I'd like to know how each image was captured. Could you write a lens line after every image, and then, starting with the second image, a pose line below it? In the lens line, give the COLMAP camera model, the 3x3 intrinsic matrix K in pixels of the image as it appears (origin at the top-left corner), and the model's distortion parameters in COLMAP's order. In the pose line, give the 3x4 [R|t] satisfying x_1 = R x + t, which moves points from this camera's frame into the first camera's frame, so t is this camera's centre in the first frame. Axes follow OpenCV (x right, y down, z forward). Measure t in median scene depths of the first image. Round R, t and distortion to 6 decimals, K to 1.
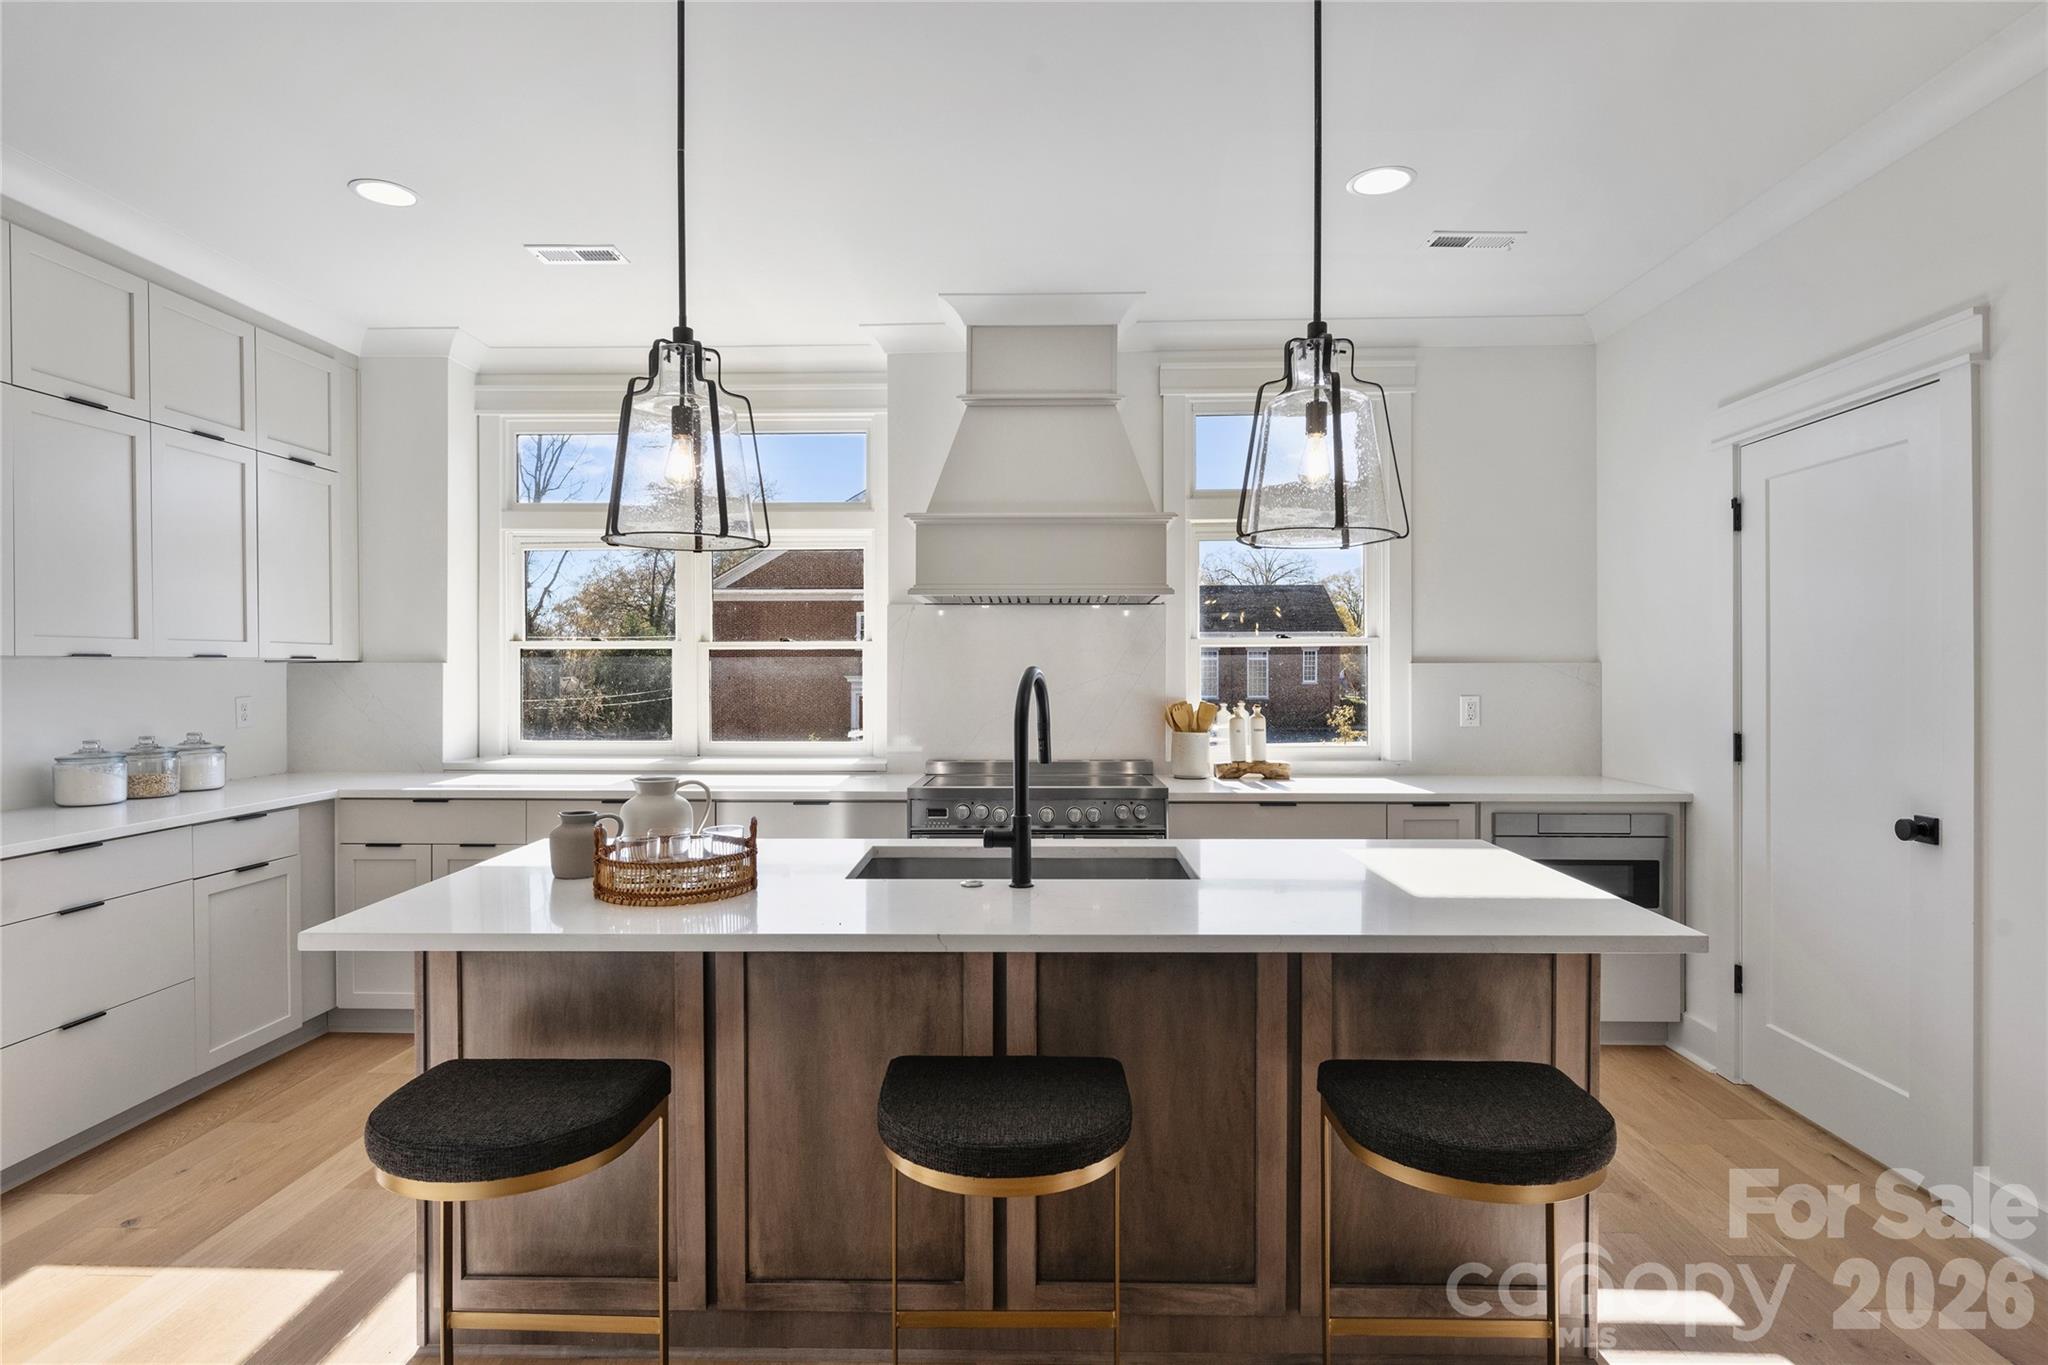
lens RADIAL K [[1067.4, 0, 1025.6], [0, 1067.4, 676.8], [0, 0, 1]] dist [-0.002792, -0.000945]
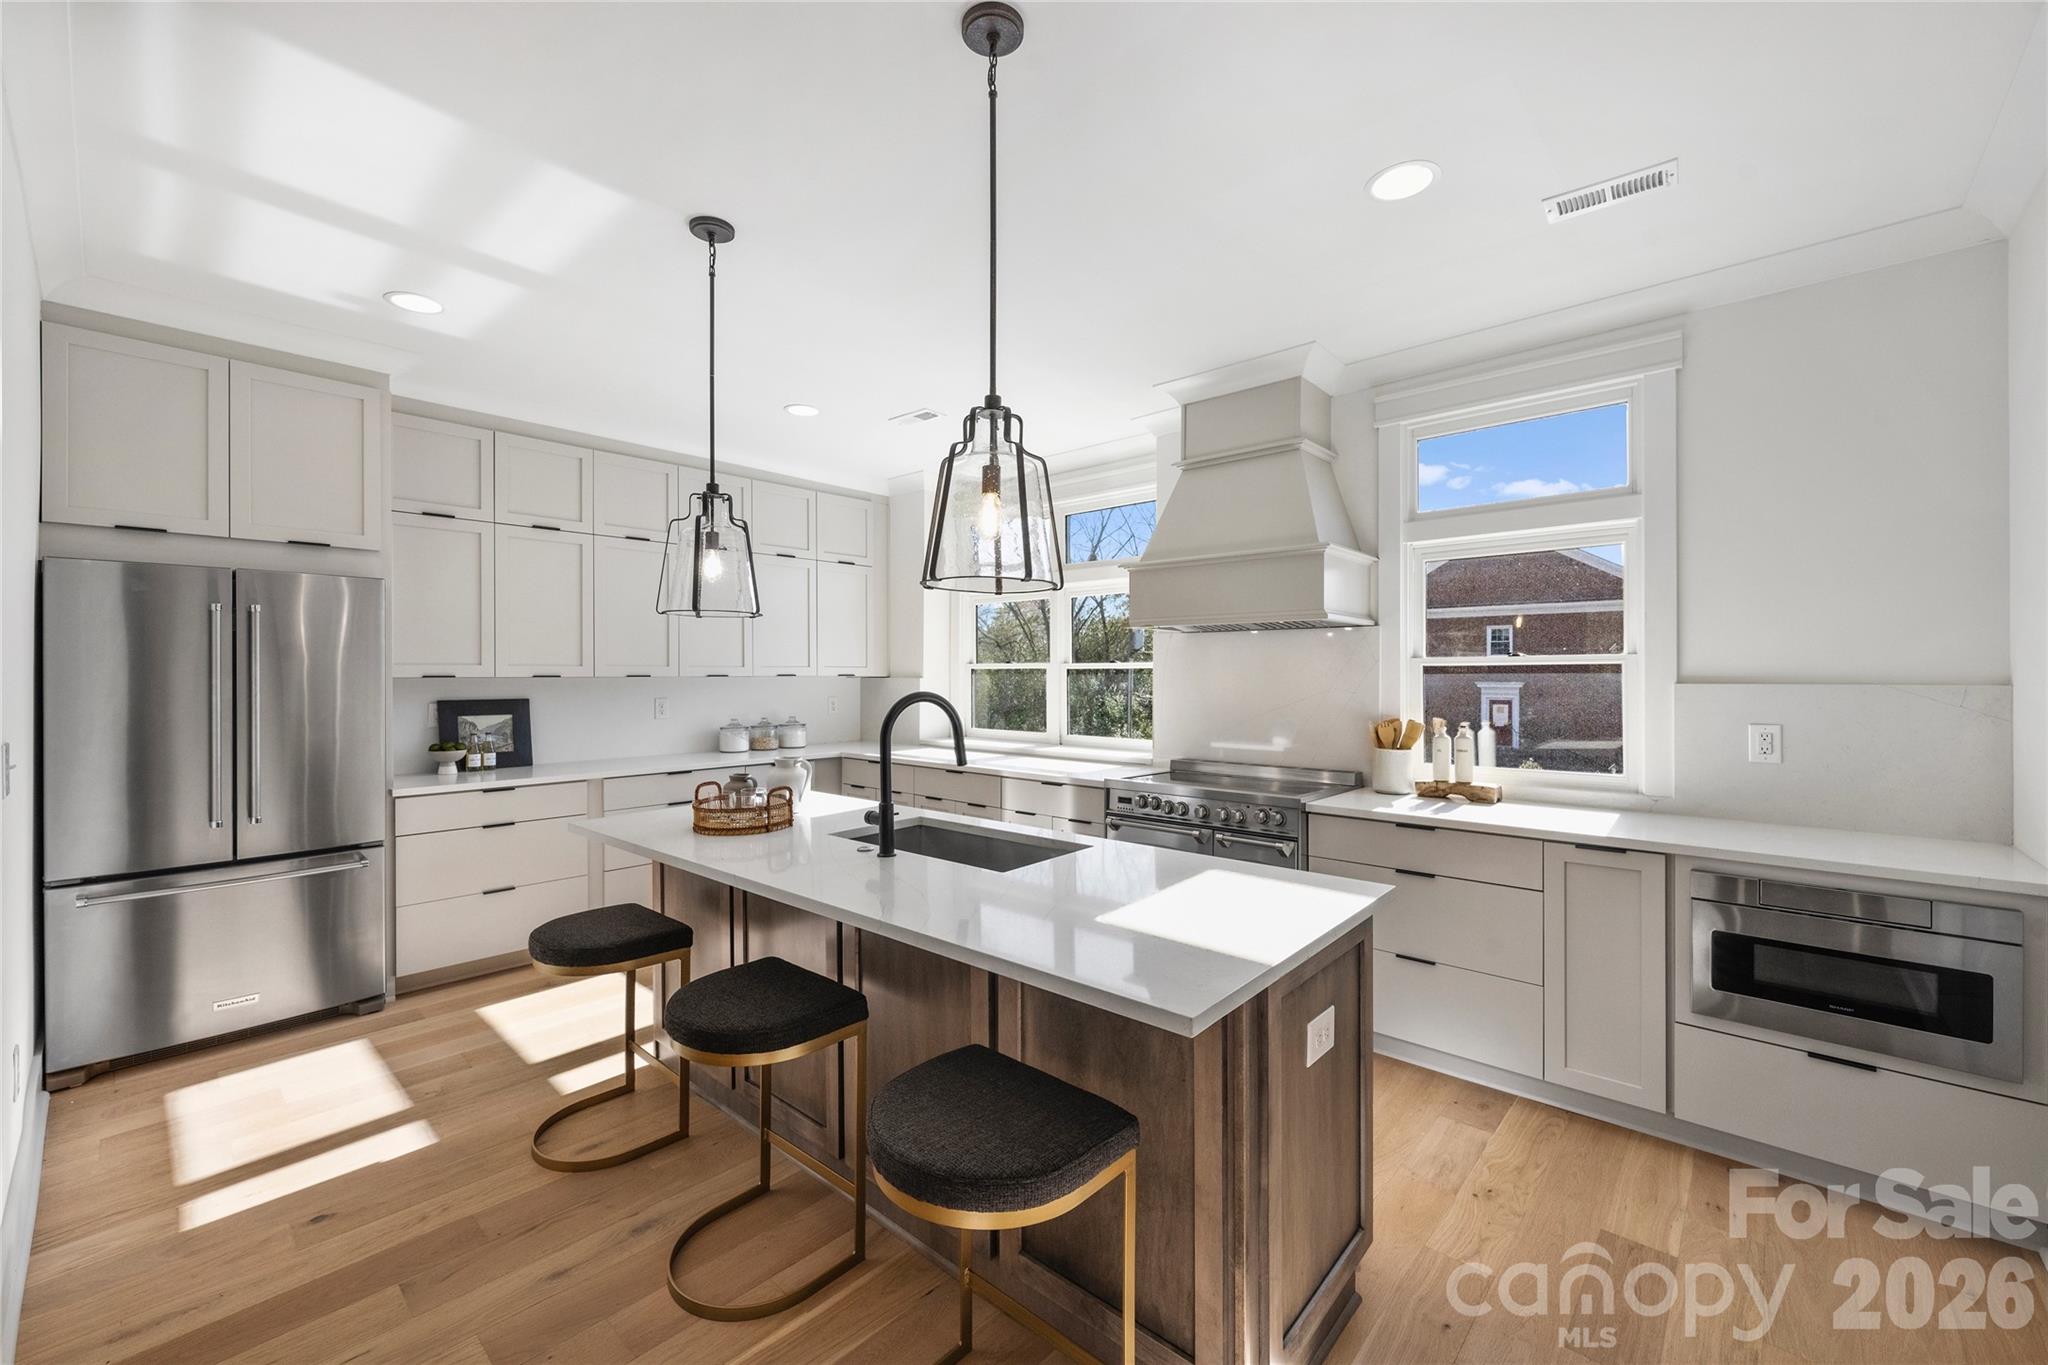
lens RADIAL K [[820.2, 0, 1020.1], [0, 820.2, 676.3], [0, 0, 1]] dist [-0.000327, -0.000107]
pose [[0.756761, 0.002719, -0.653686, 0.405752], [-0.006948, 0.999968, -0.003884, -0.012870], [0.653655, 0.007481, 0.756756, 0.163867]]
